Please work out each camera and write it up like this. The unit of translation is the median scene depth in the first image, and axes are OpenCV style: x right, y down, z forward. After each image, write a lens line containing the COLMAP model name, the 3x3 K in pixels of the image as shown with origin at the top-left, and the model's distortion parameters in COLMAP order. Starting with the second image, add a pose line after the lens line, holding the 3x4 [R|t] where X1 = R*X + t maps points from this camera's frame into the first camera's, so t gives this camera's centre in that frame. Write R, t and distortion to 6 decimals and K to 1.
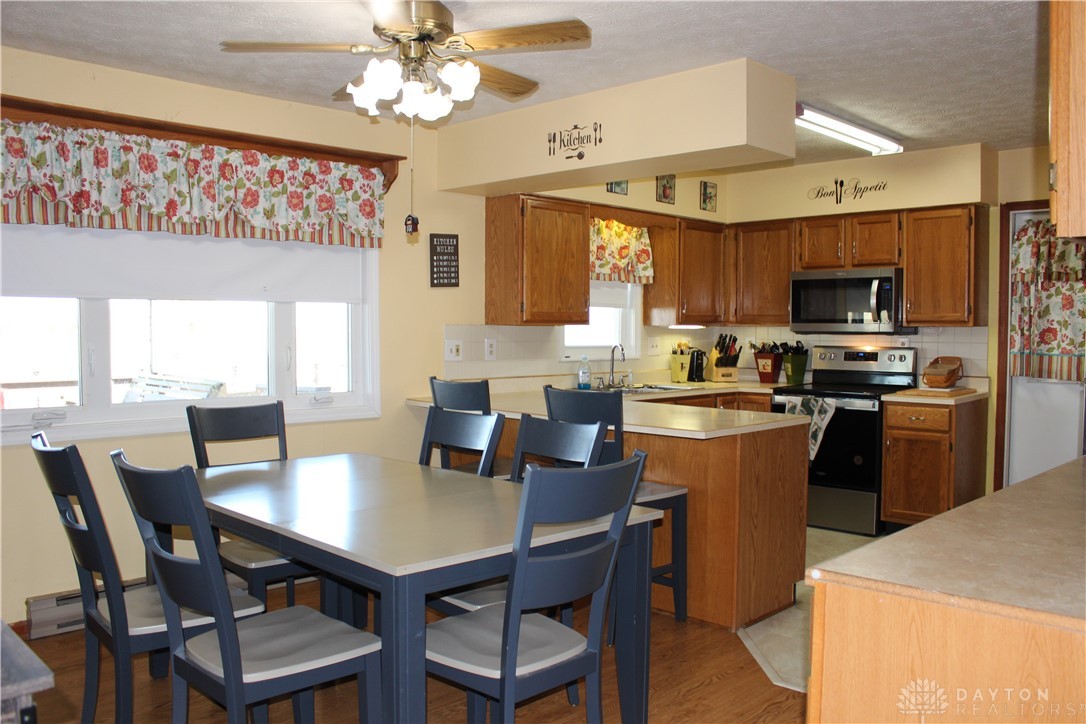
lens RADIAL K [[882.4, 0, 566.1], [0, 882.4, 367.1], [0, 0, 1]] dist [-0.126100, 0.064656]
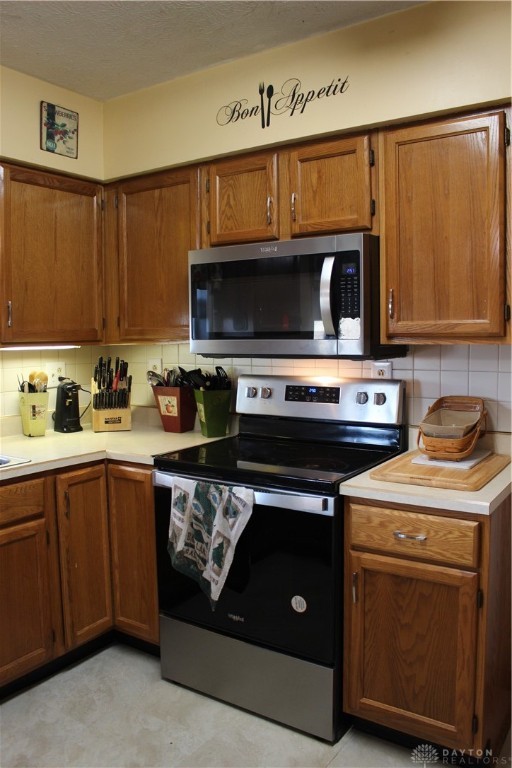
lens RADIAL K [[624.1, 0, 245.9], [0, 624.1, 373.1], [0, 0, 1]] dist [-0.126100, 0.064656]
pose [[0.988106, -0.022641, 0.152097, 0.241012], [0.019736, 0.999593, 0.020586, -0.037771], [-0.152501, -0.017339, 0.988151, 0.616800]]
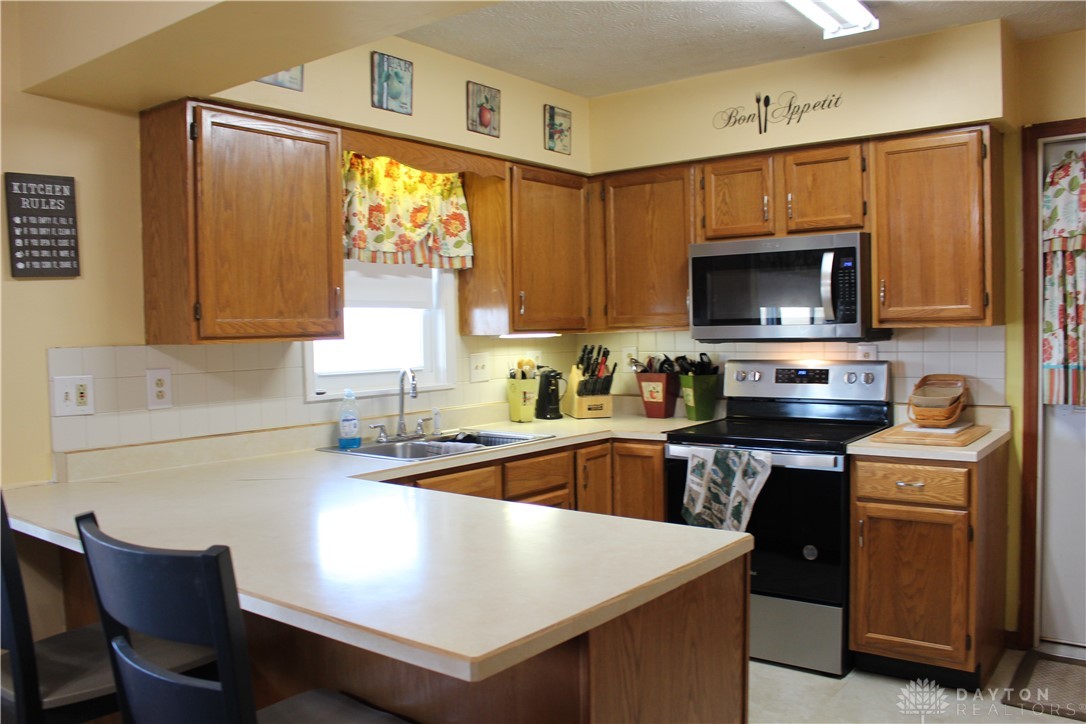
lens RADIAL K [[882.4, 0, 552.9], [0, 882.4, 361.9], [0, 0, 1]] dist [-0.126100, 0.064656]
pose [[0.993866, -0.026384, 0.107394, 0.094070], [0.027155, 0.999615, -0.005723, -0.024982], [-0.107201, 0.008604, 0.994200, 0.403541]]
